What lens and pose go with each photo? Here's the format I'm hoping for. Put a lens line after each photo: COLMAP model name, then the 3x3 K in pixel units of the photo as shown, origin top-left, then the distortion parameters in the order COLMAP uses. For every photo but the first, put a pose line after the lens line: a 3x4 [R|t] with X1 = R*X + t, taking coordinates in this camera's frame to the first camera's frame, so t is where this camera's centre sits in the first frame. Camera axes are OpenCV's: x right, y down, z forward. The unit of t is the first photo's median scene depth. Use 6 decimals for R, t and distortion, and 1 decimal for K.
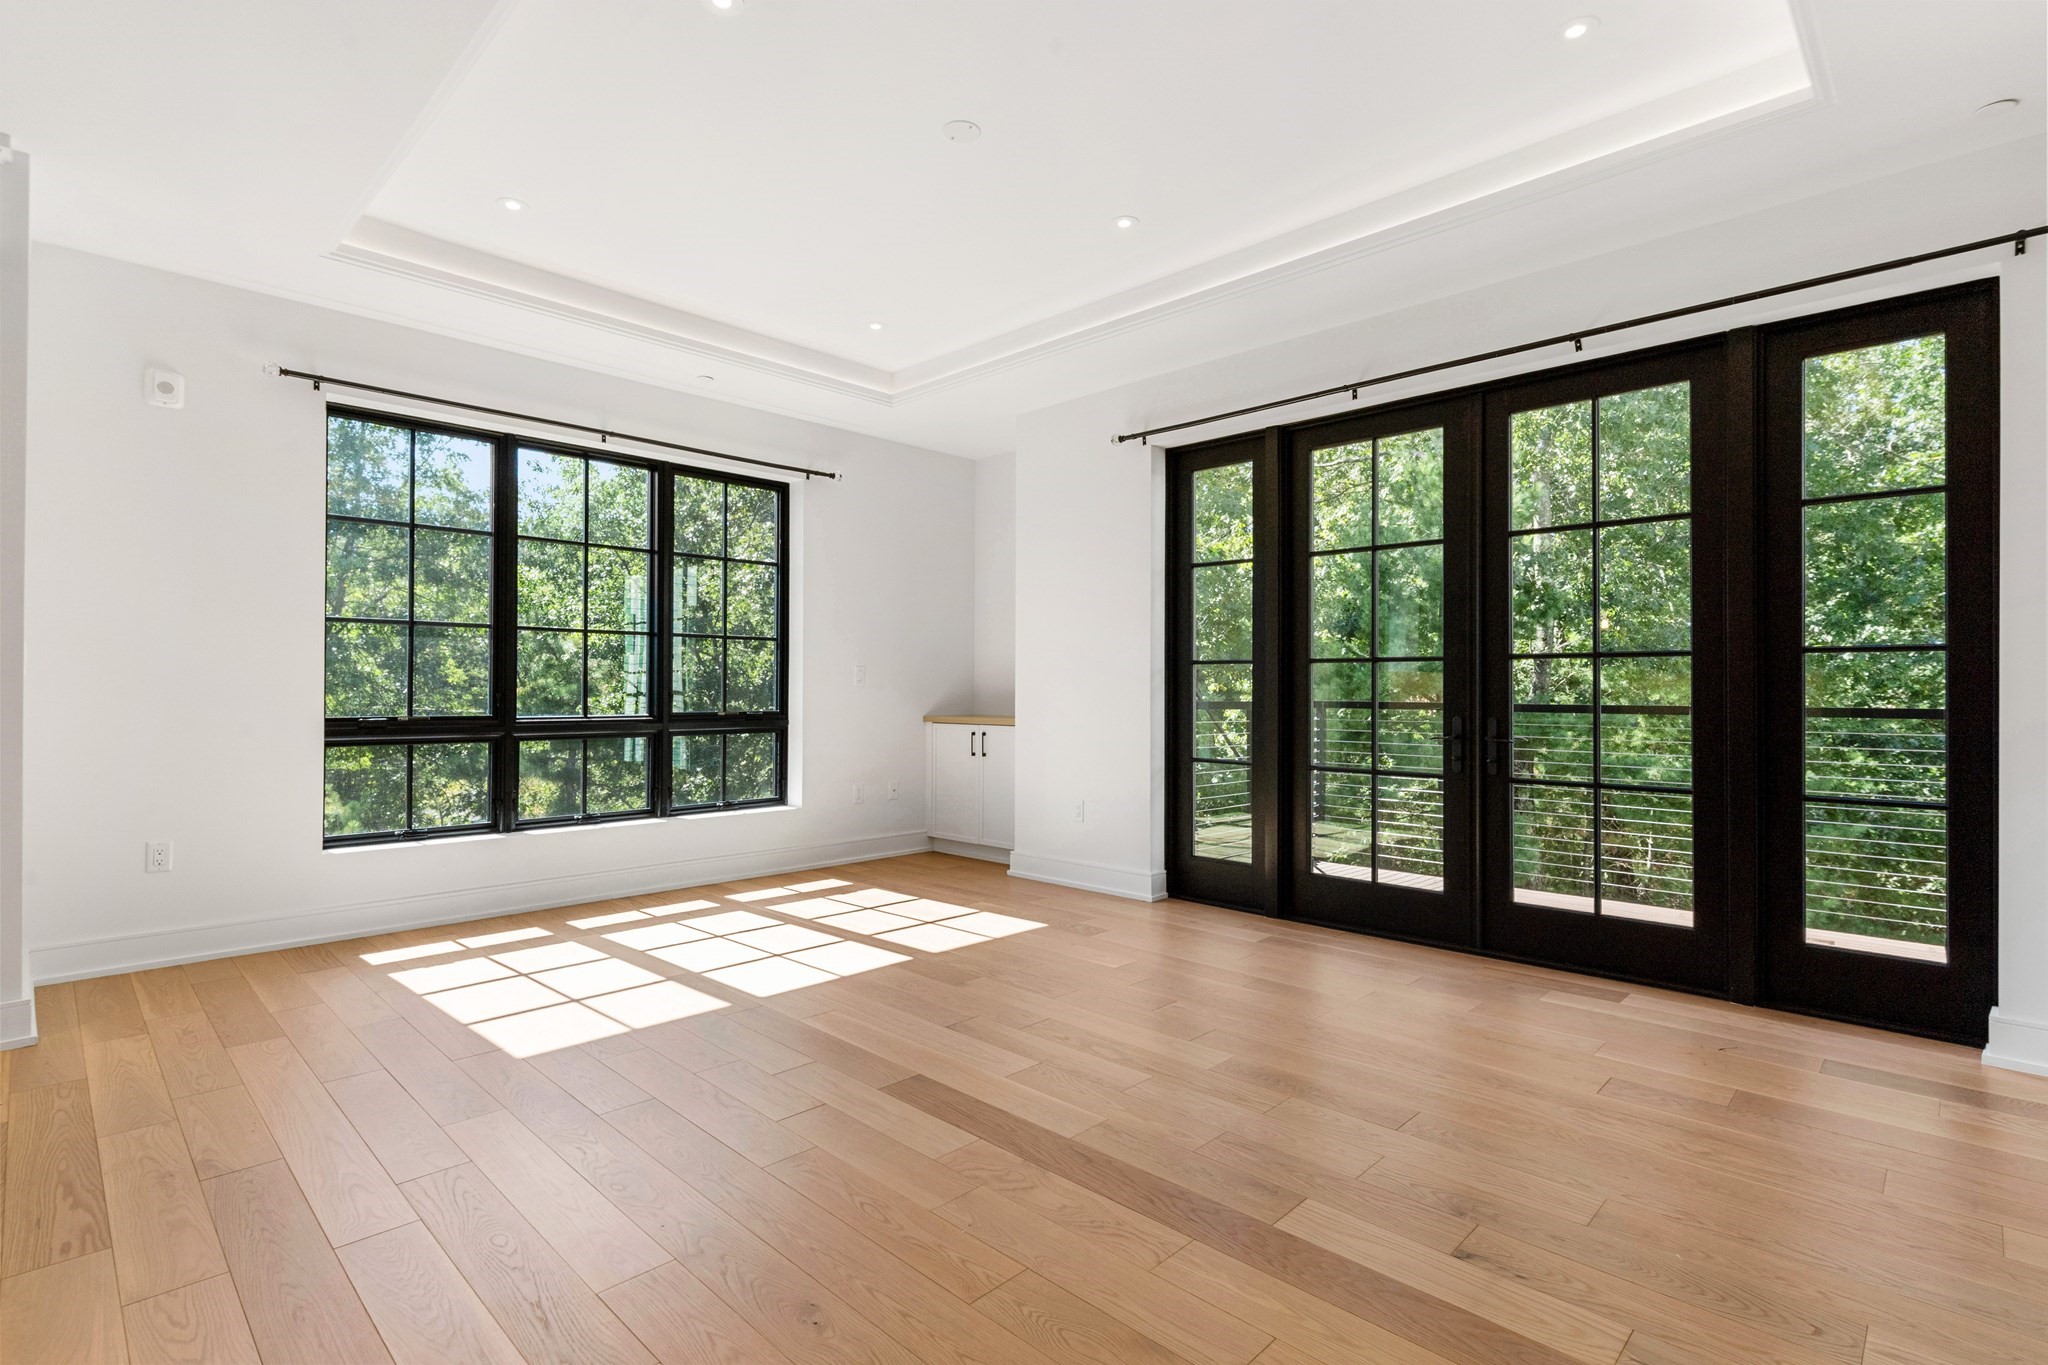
lens RADIAL K [[982.7, 0, 1022.5], [0, 982.7, 679.5], [0, 0, 1]] dist [0.006453, -0.000150]
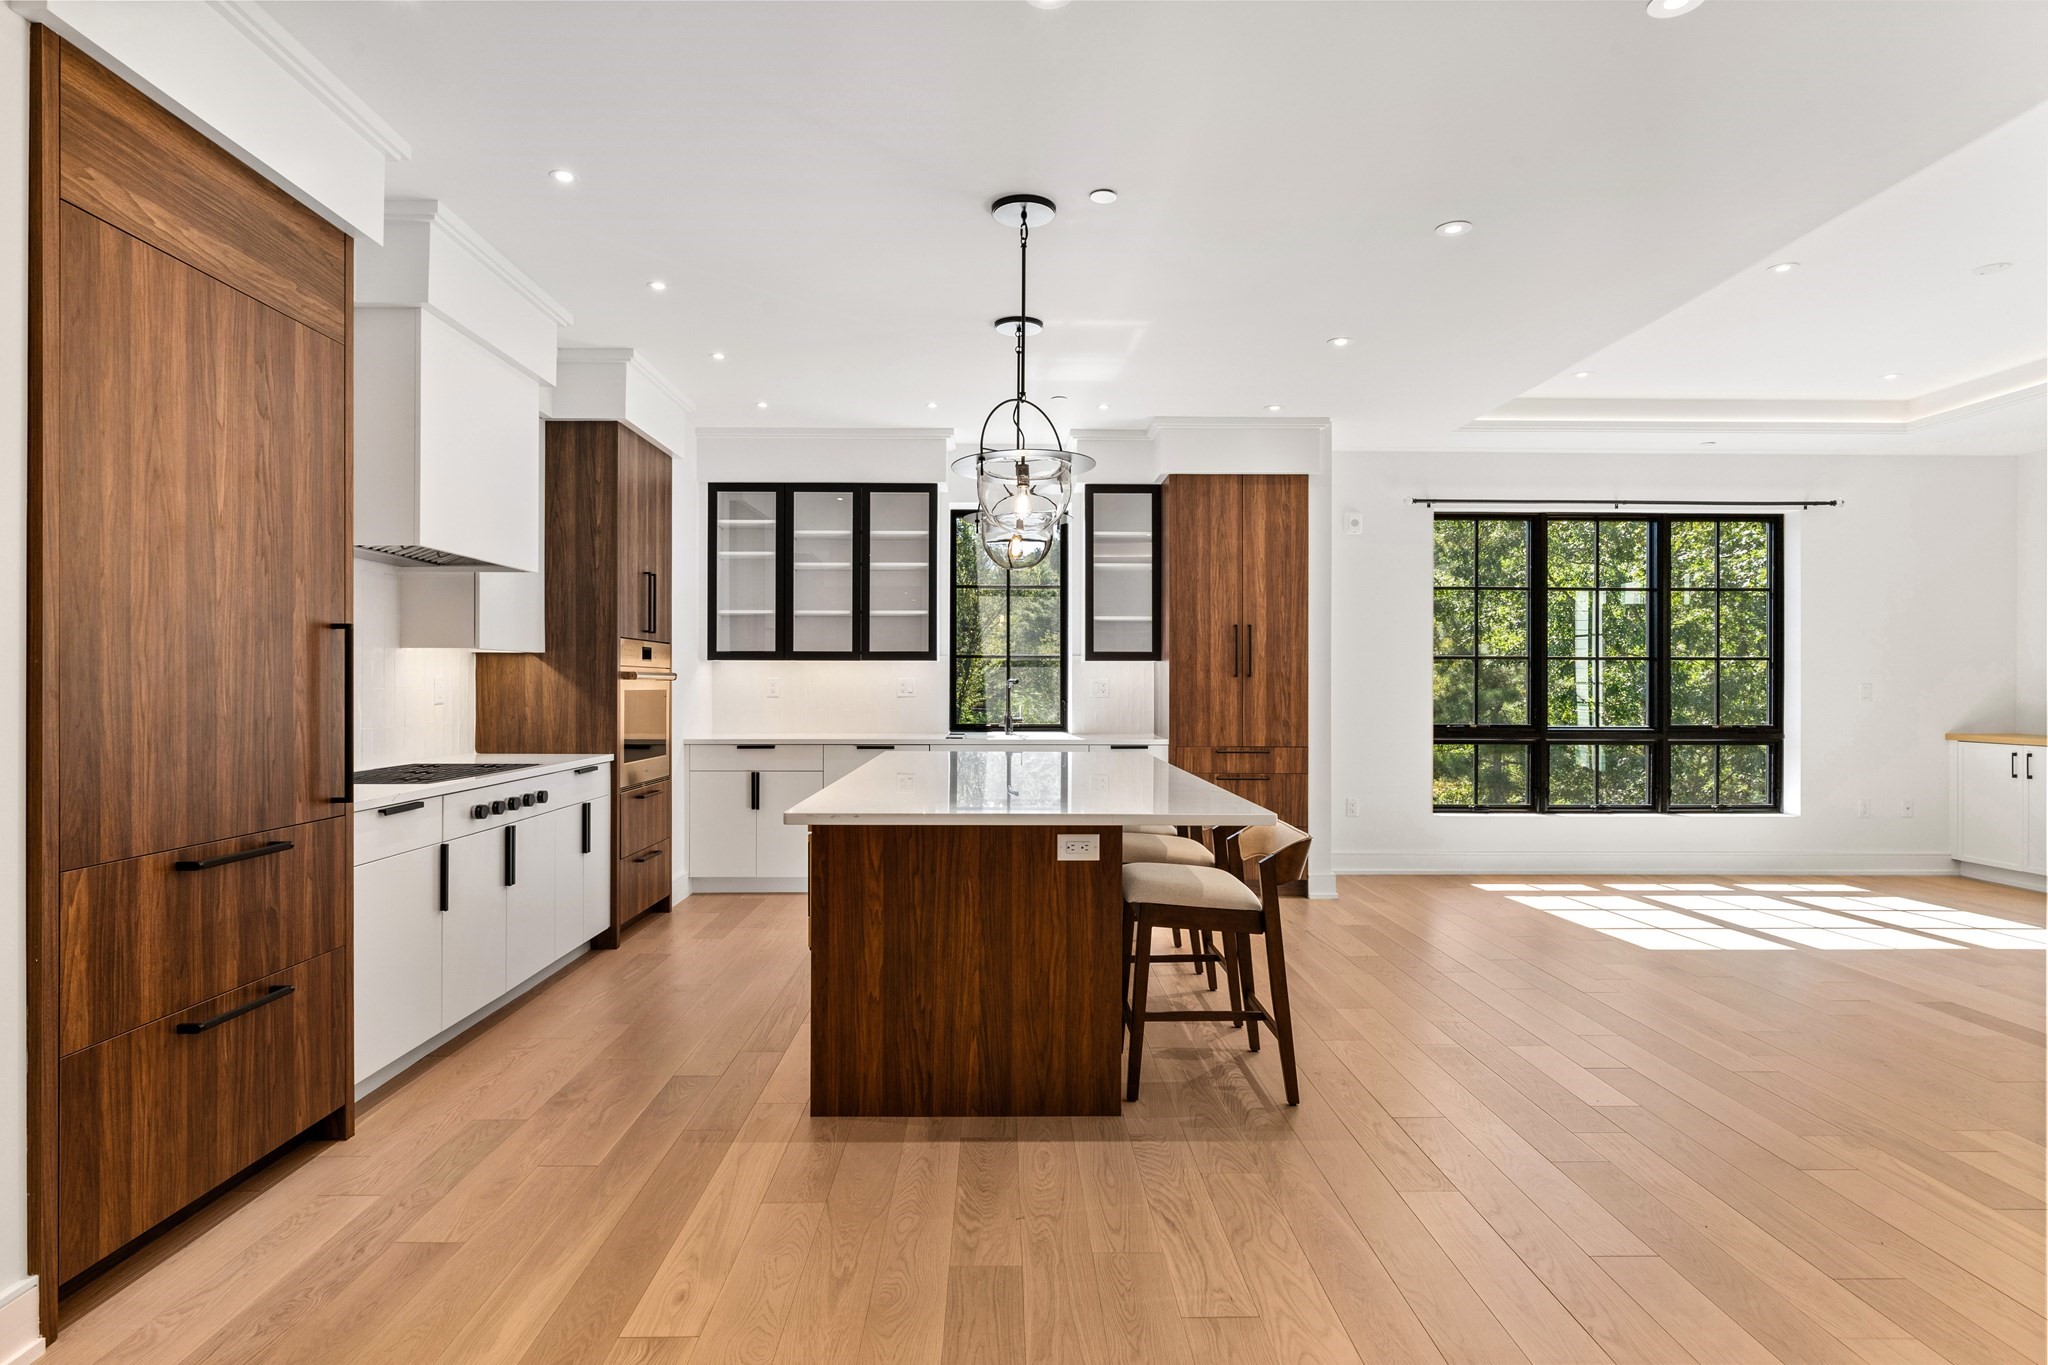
lens RADIAL K [[1130.1, 0, 1011.6], [0, 1130.1, 683.2], [0, 0, 1]] dist [-0.003208, 0.004255]
pose [[0.707708, -0.002551, -0.706500, 0.047478], [0.007011, 0.999970, 0.003413, -0.031536], [0.706470, -0.007369, 0.707705, -0.604513]]
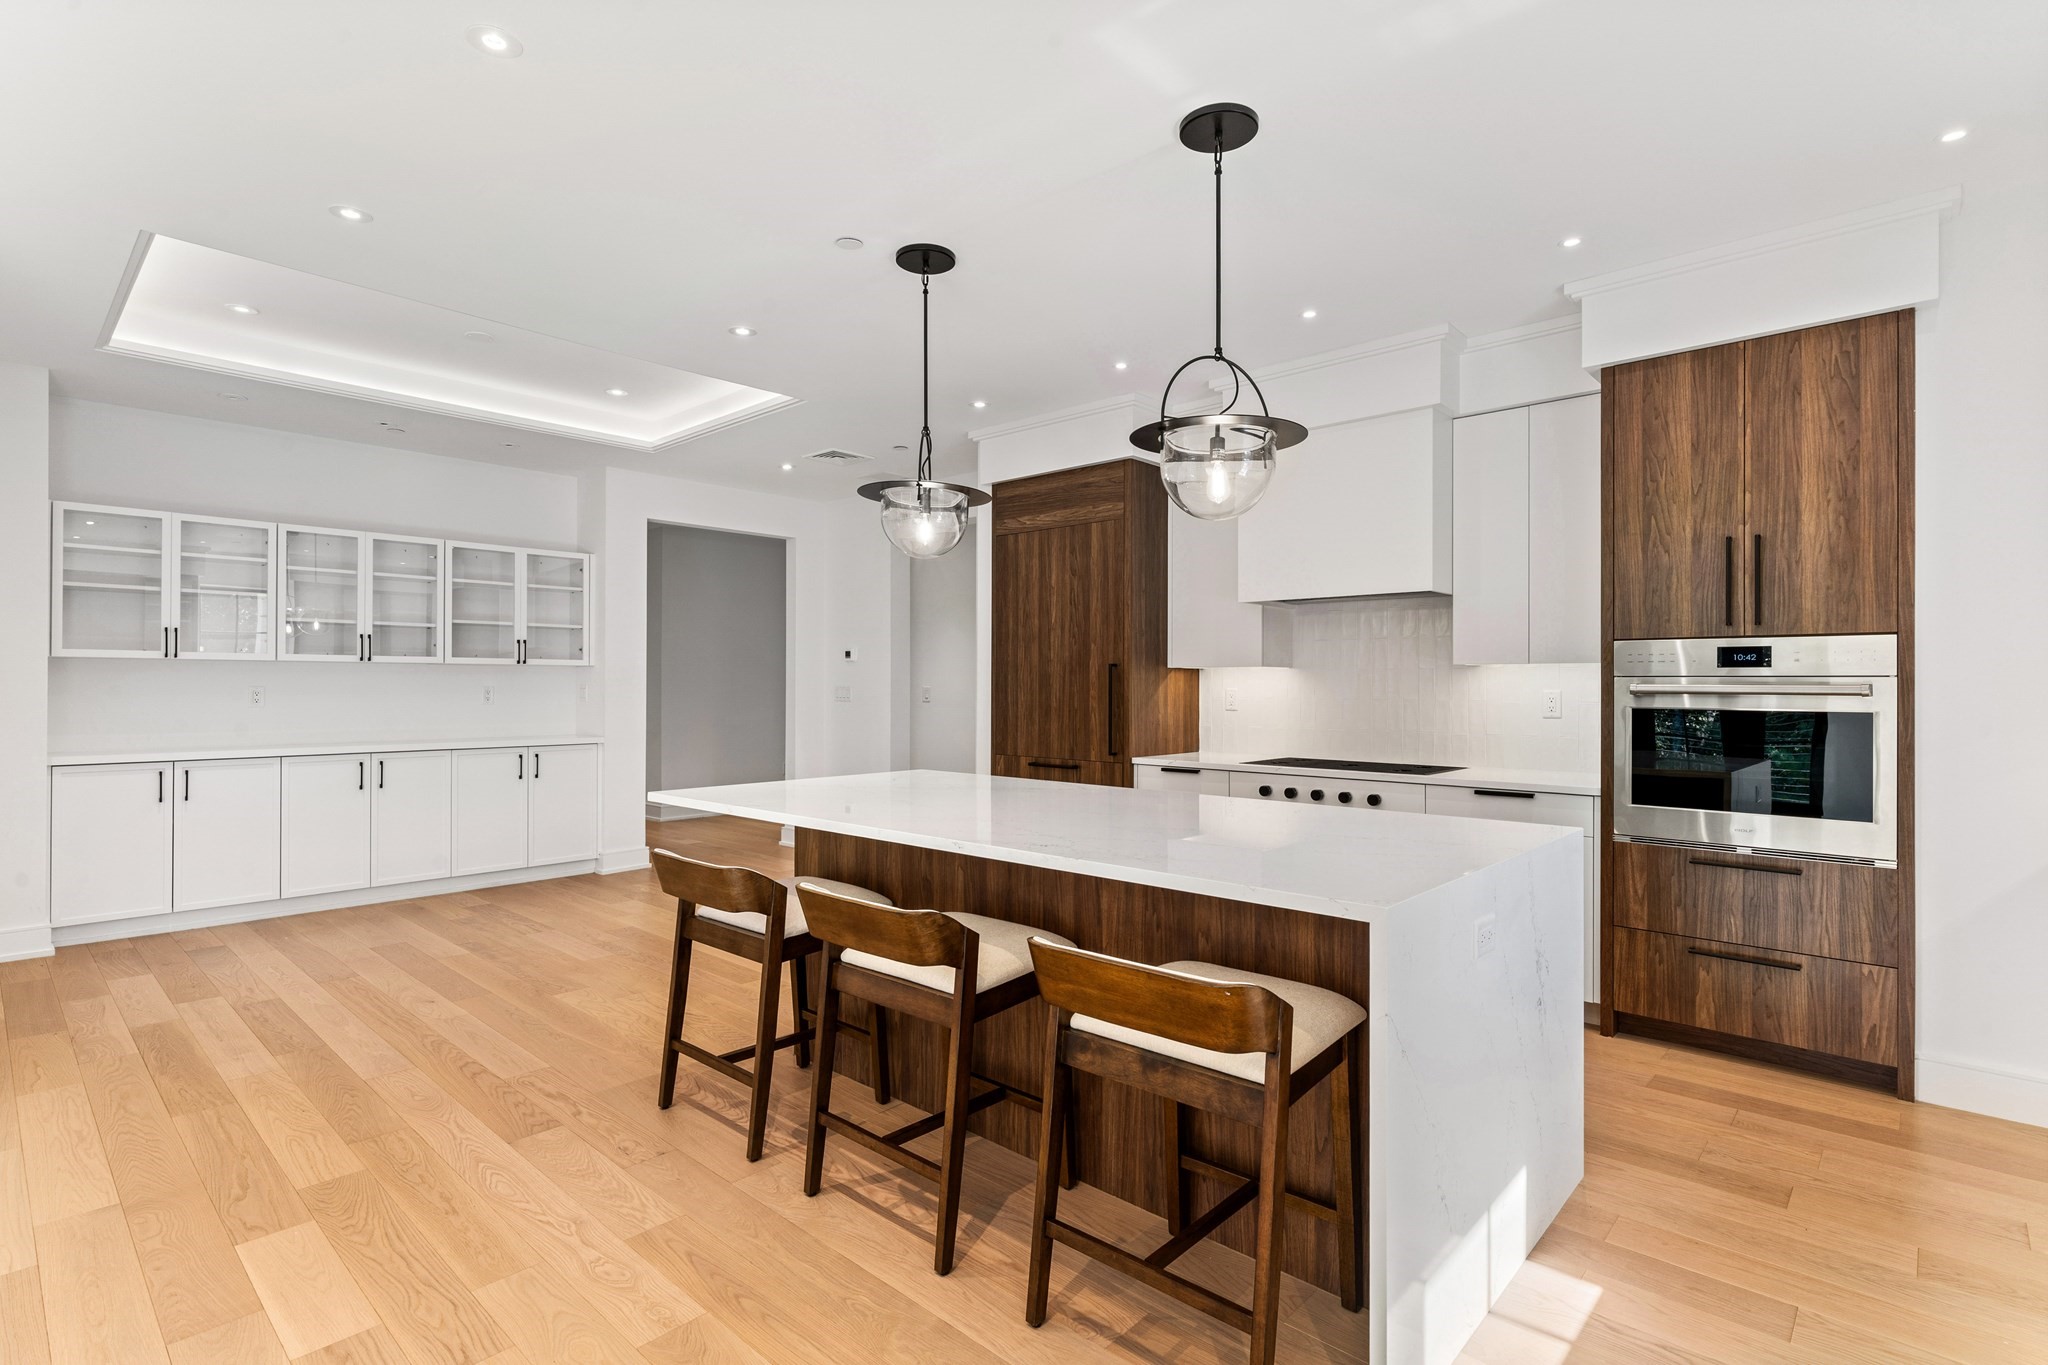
lens RADIAL K [[982.7, 0, 1008.6], [0, 982.7, 675.2], [0, 0, 1]] dist [0.006453, -0.000150]
pose [[-0.999784, -0.007295, -0.019475, -0.531415], [-0.006881, 0.999750, -0.021260, -0.029337], [0.019625, -0.021121, -0.999584, 0.654043]]
